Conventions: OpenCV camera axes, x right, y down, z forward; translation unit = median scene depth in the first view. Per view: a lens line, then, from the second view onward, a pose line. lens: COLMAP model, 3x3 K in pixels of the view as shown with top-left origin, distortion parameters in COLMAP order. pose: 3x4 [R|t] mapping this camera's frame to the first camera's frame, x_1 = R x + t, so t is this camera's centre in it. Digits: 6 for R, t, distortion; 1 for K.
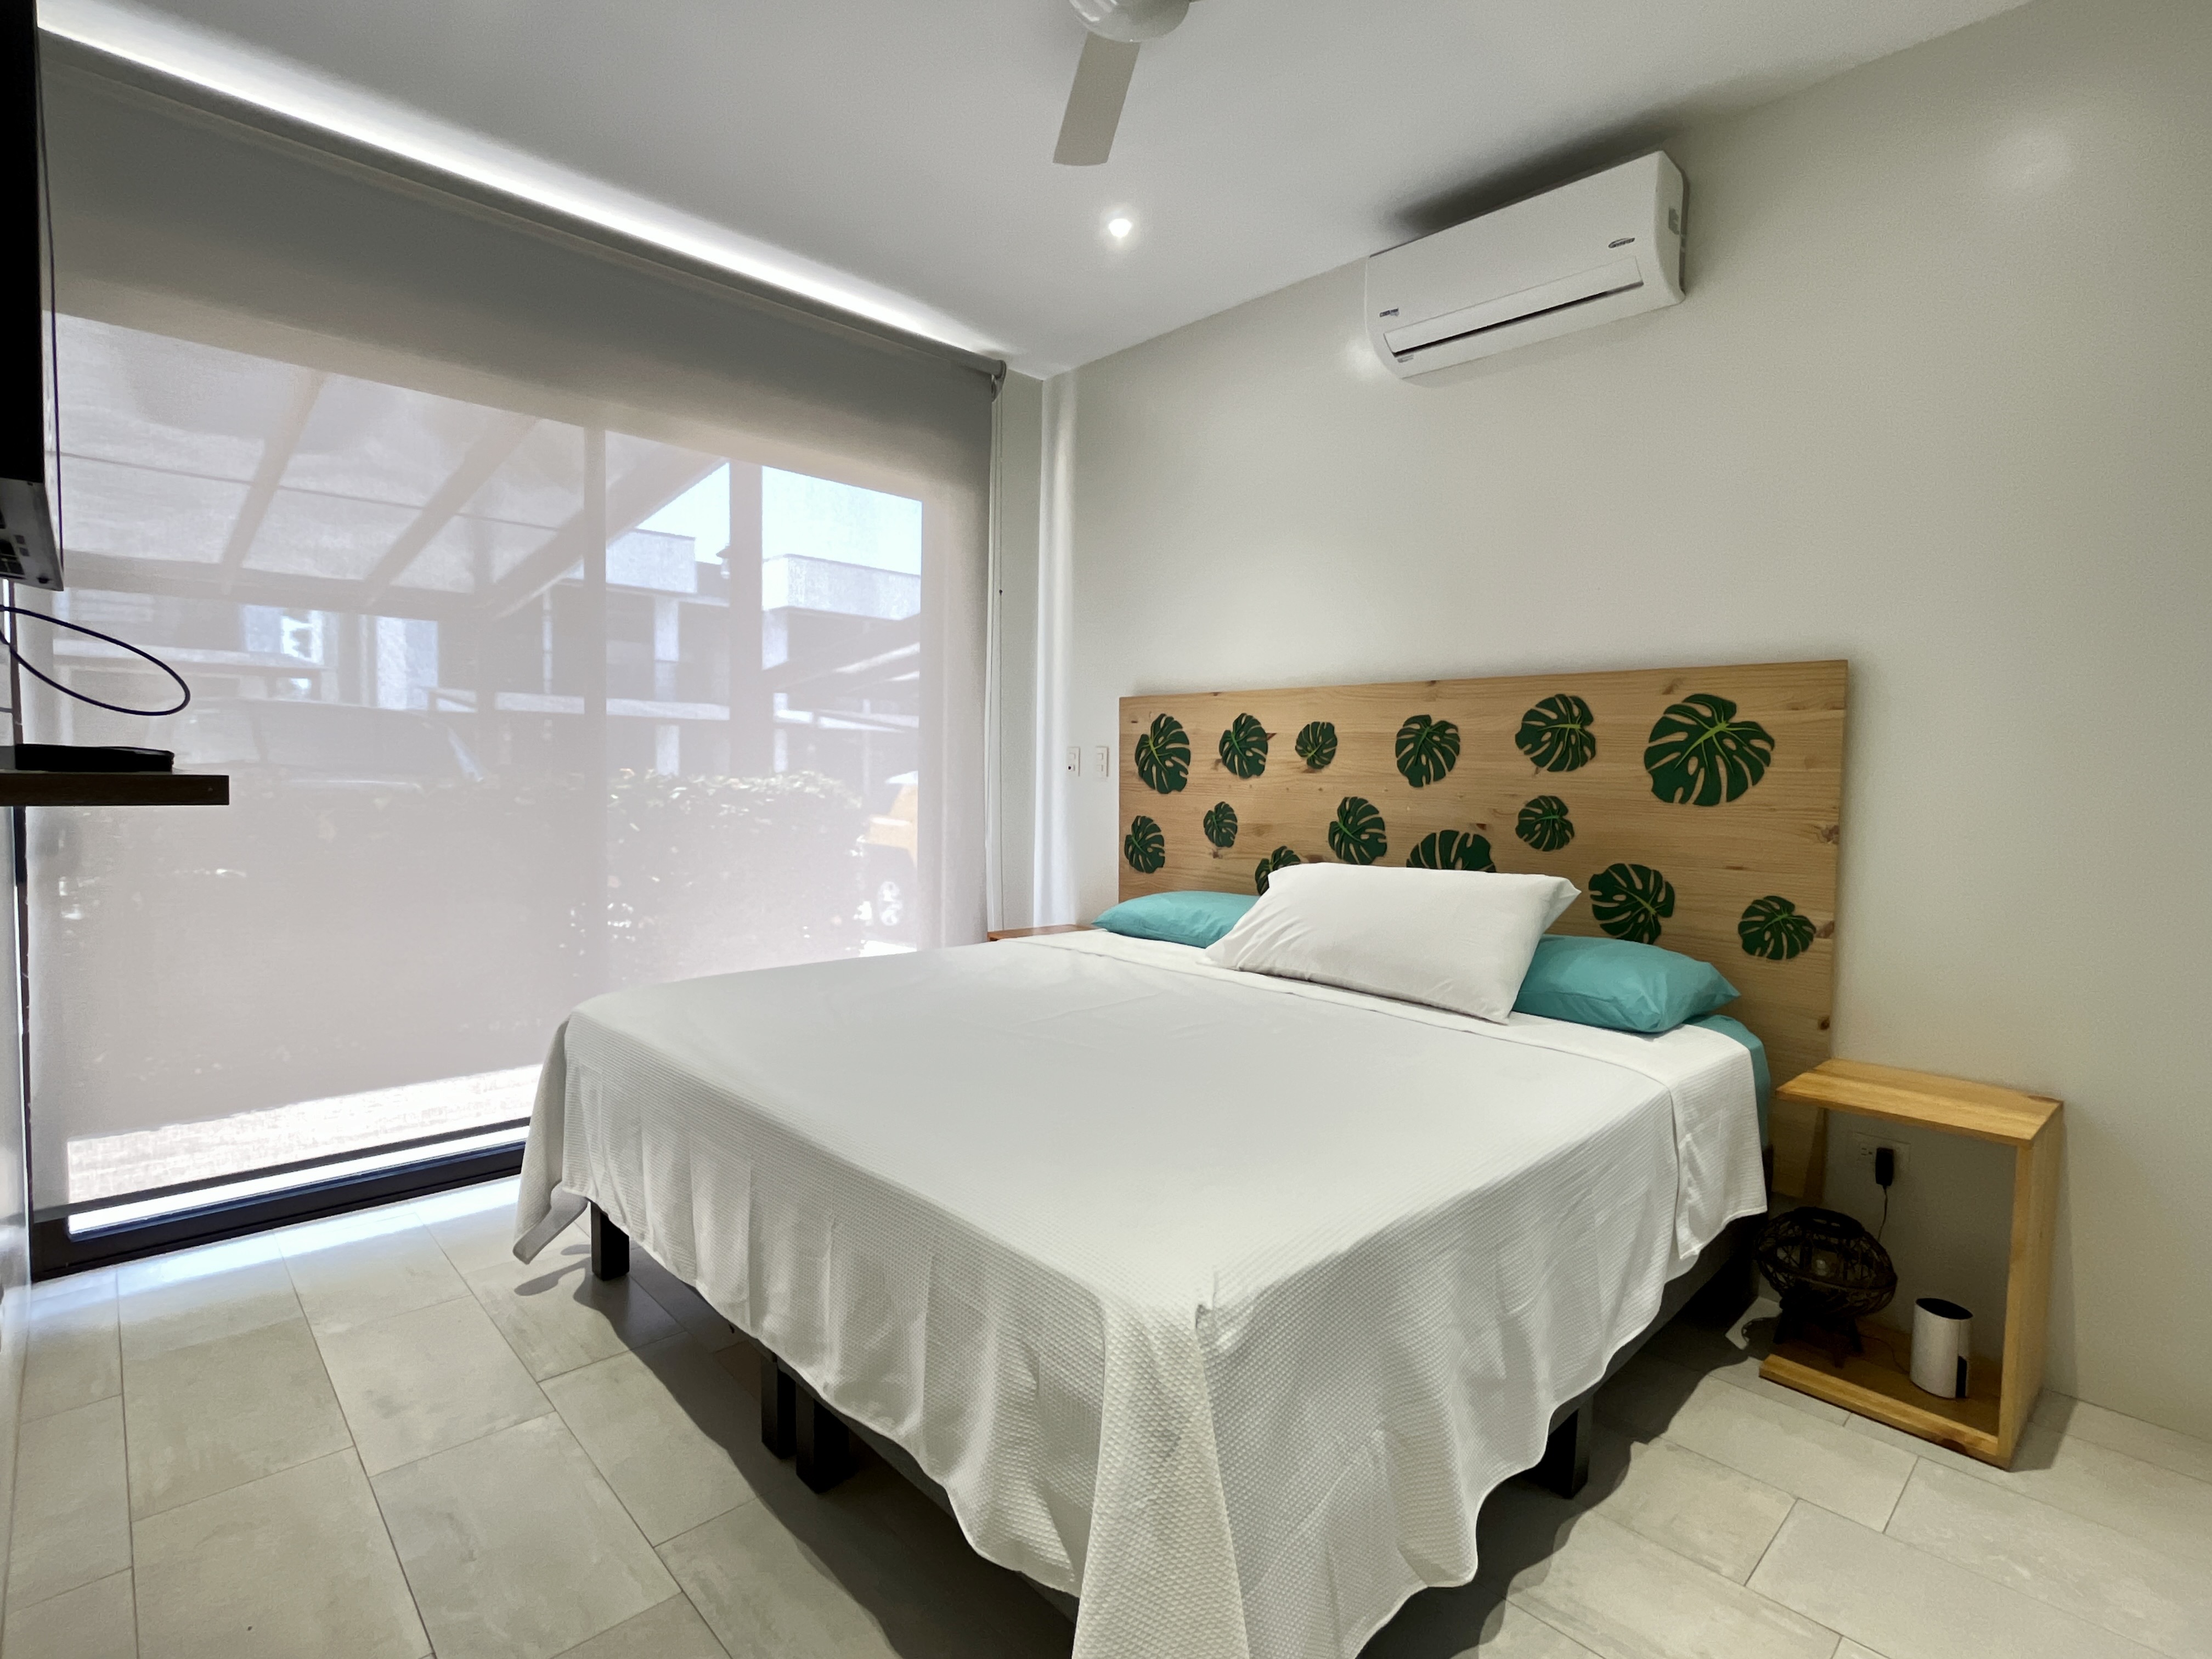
lens RADIAL K [[1087.2, 0, 1094.2], [0, 1087.2, 827.5], [0, 0, 1]] dist [0.000502, -0.002623]
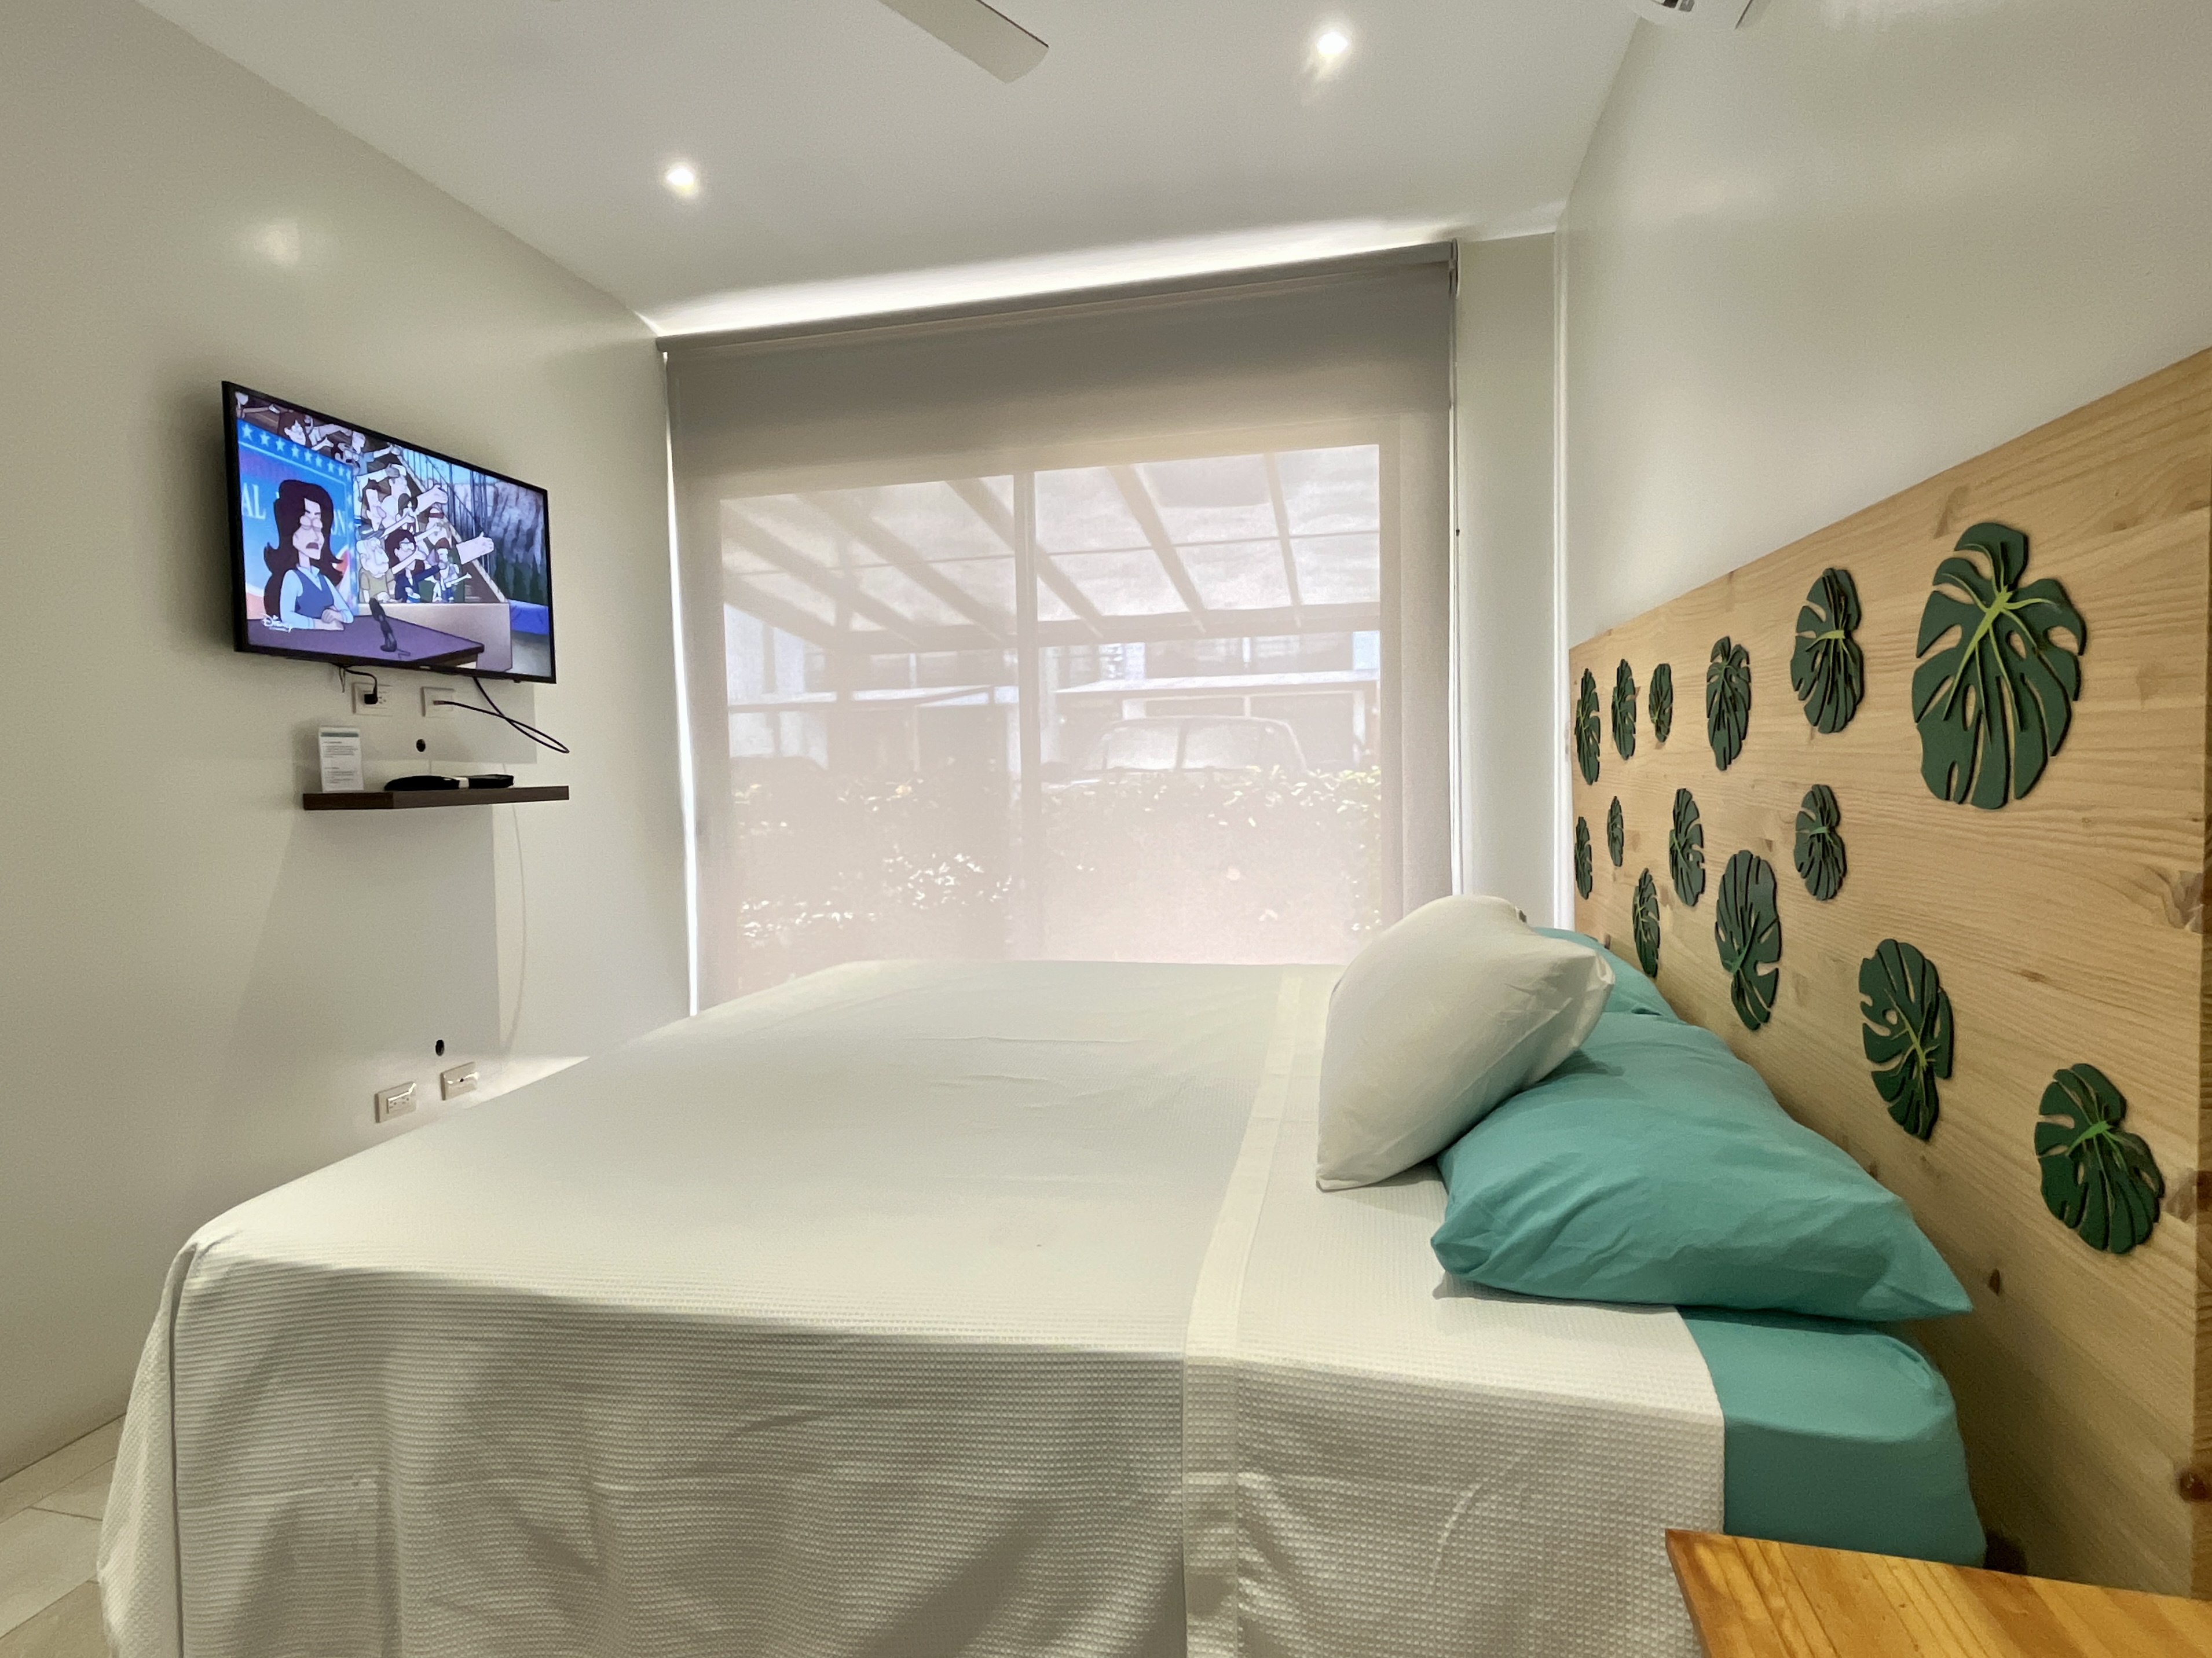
lens RADIAL K [[1087.1, 0, 1098.3], [0, 1087.1, 861.2], [0, 0, 1]] dist [0.000502, -0.002623]
pose [[0.568259, 0.046133, -0.821555, 0.696661], [-0.008927, 0.998714, 0.049906, -0.018272], [0.822801, -0.021026, 0.567940, 0.510853]]
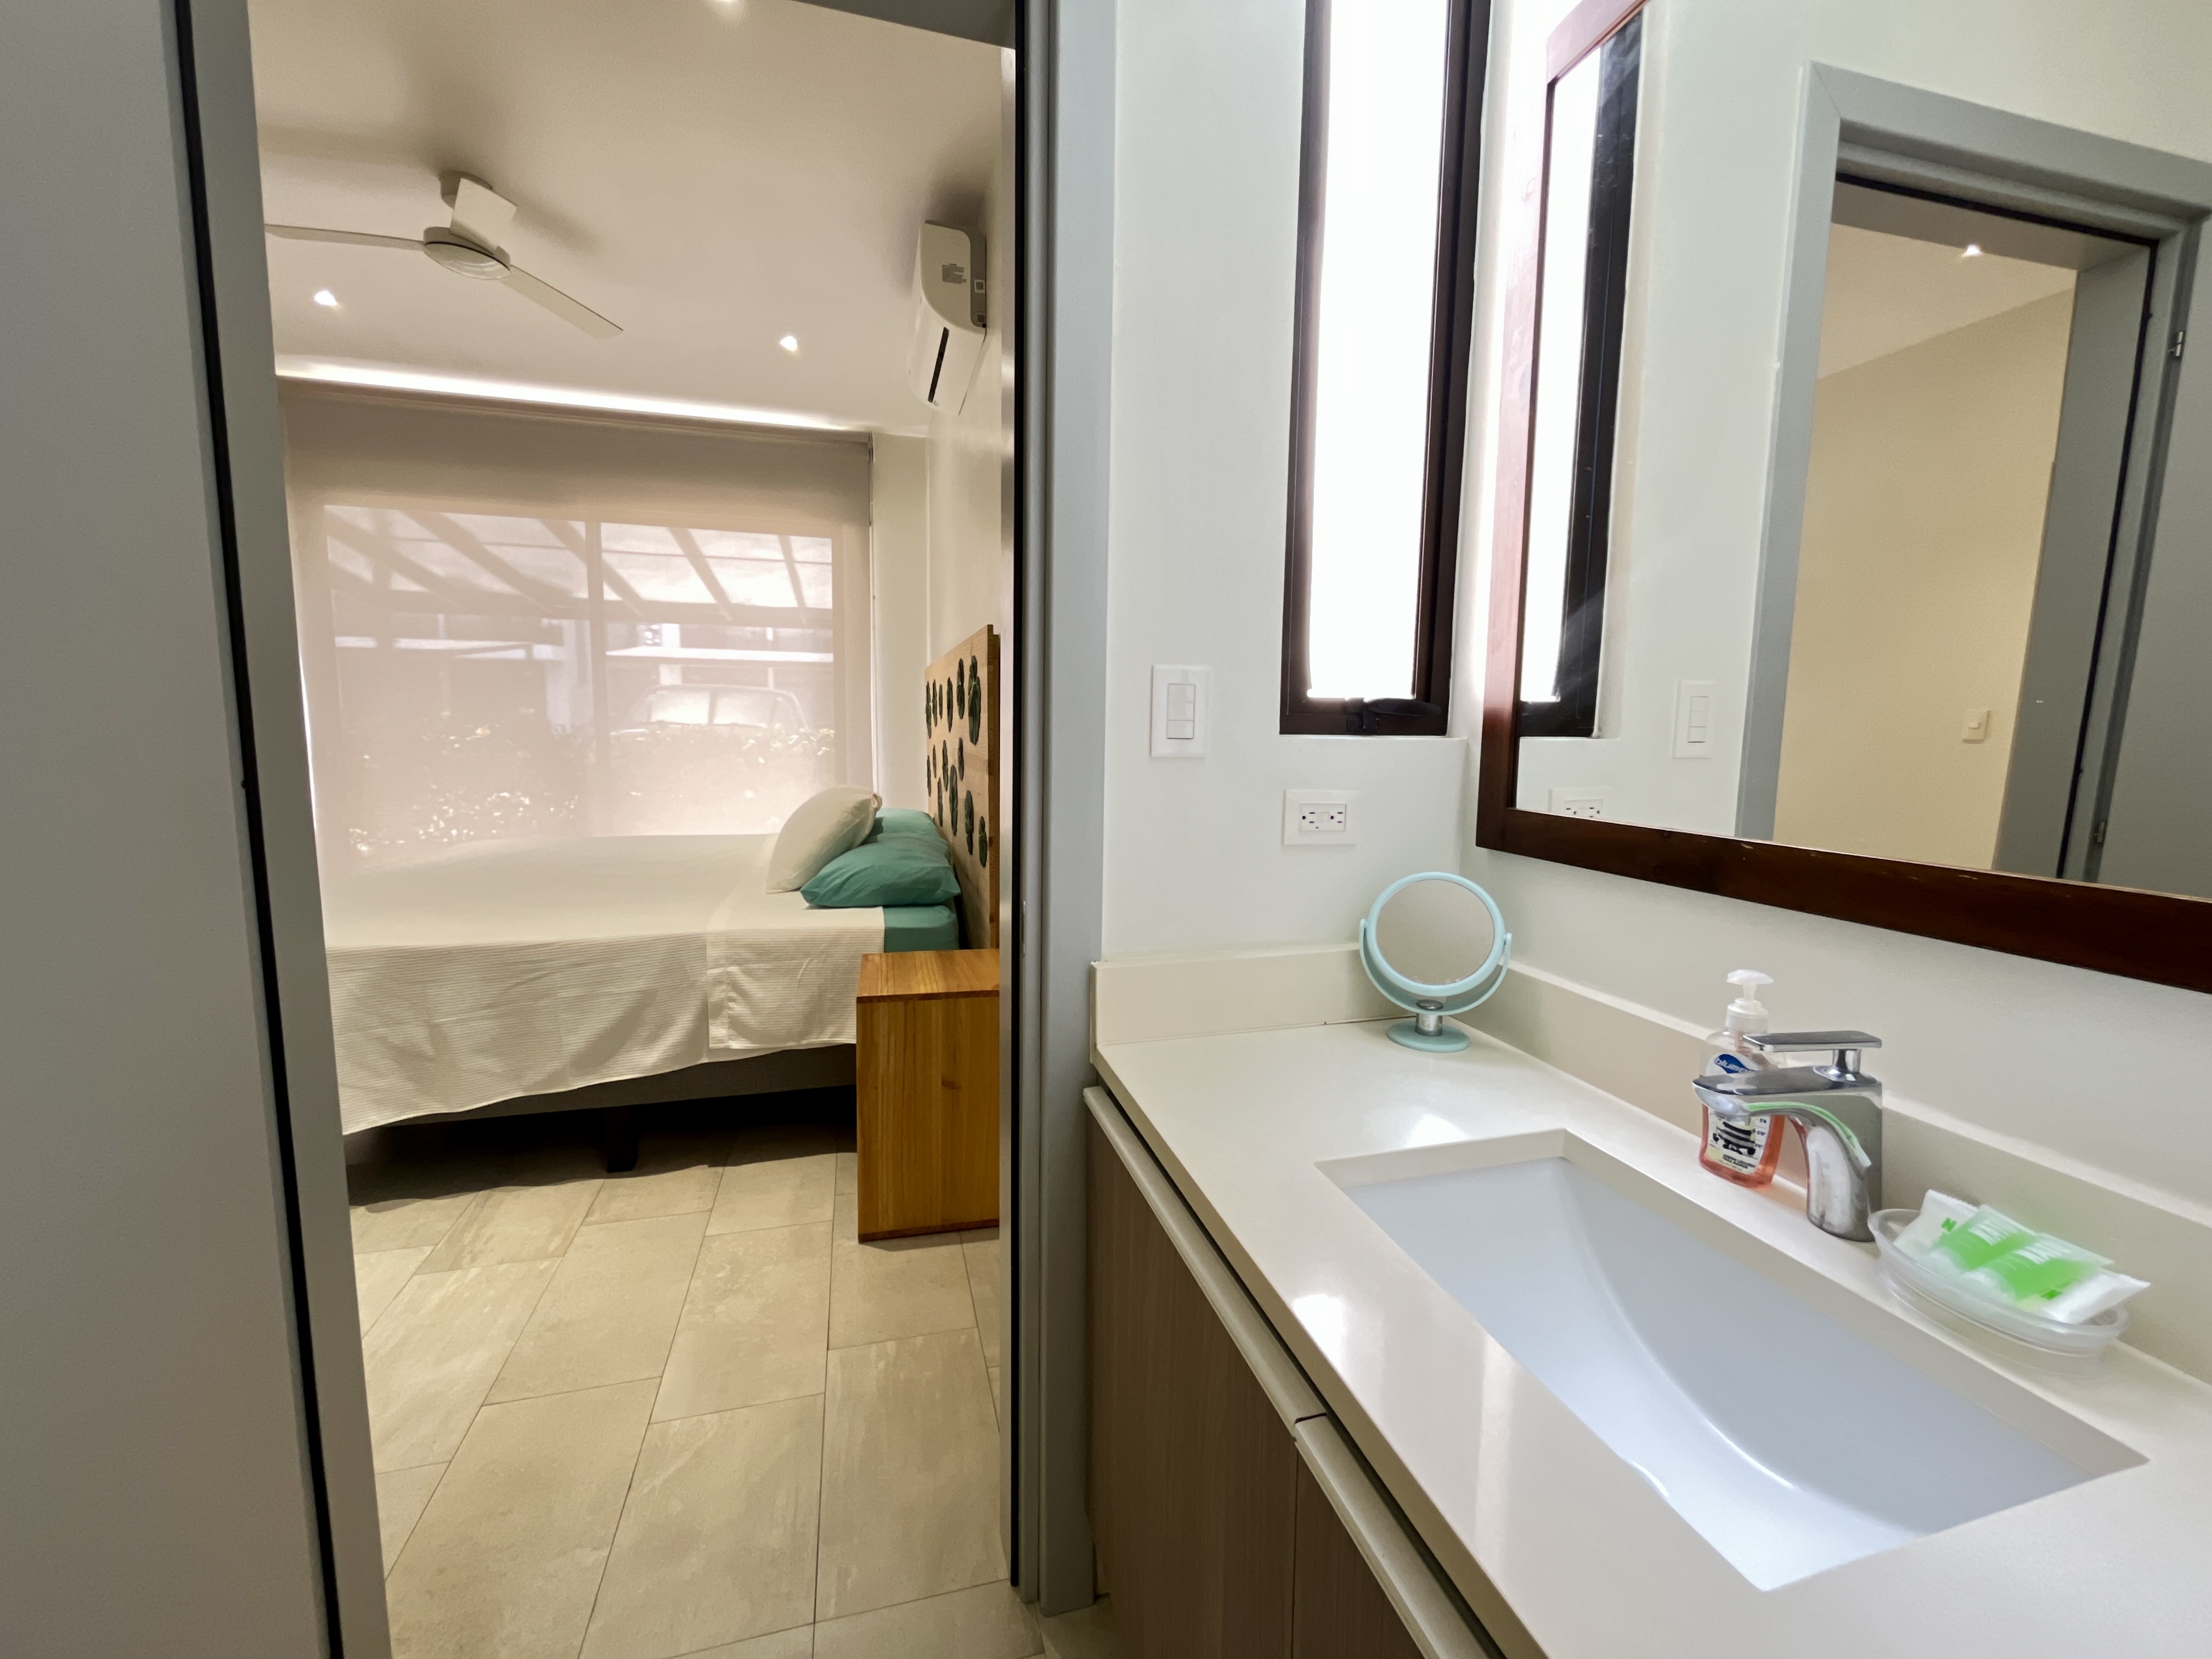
lens RADIAL K [[892.6, 0, 1095.2], [0, 892.6, 820.4], [0, 0, 1]] dist [-0.000288, -0.000049]
pose [[0.882501, 0.050161, -0.467628, 1.174965], [-0.025928, 0.997973, 0.058118, 0.003855], [0.469595, -0.039165, 0.882013, 0.138920]]
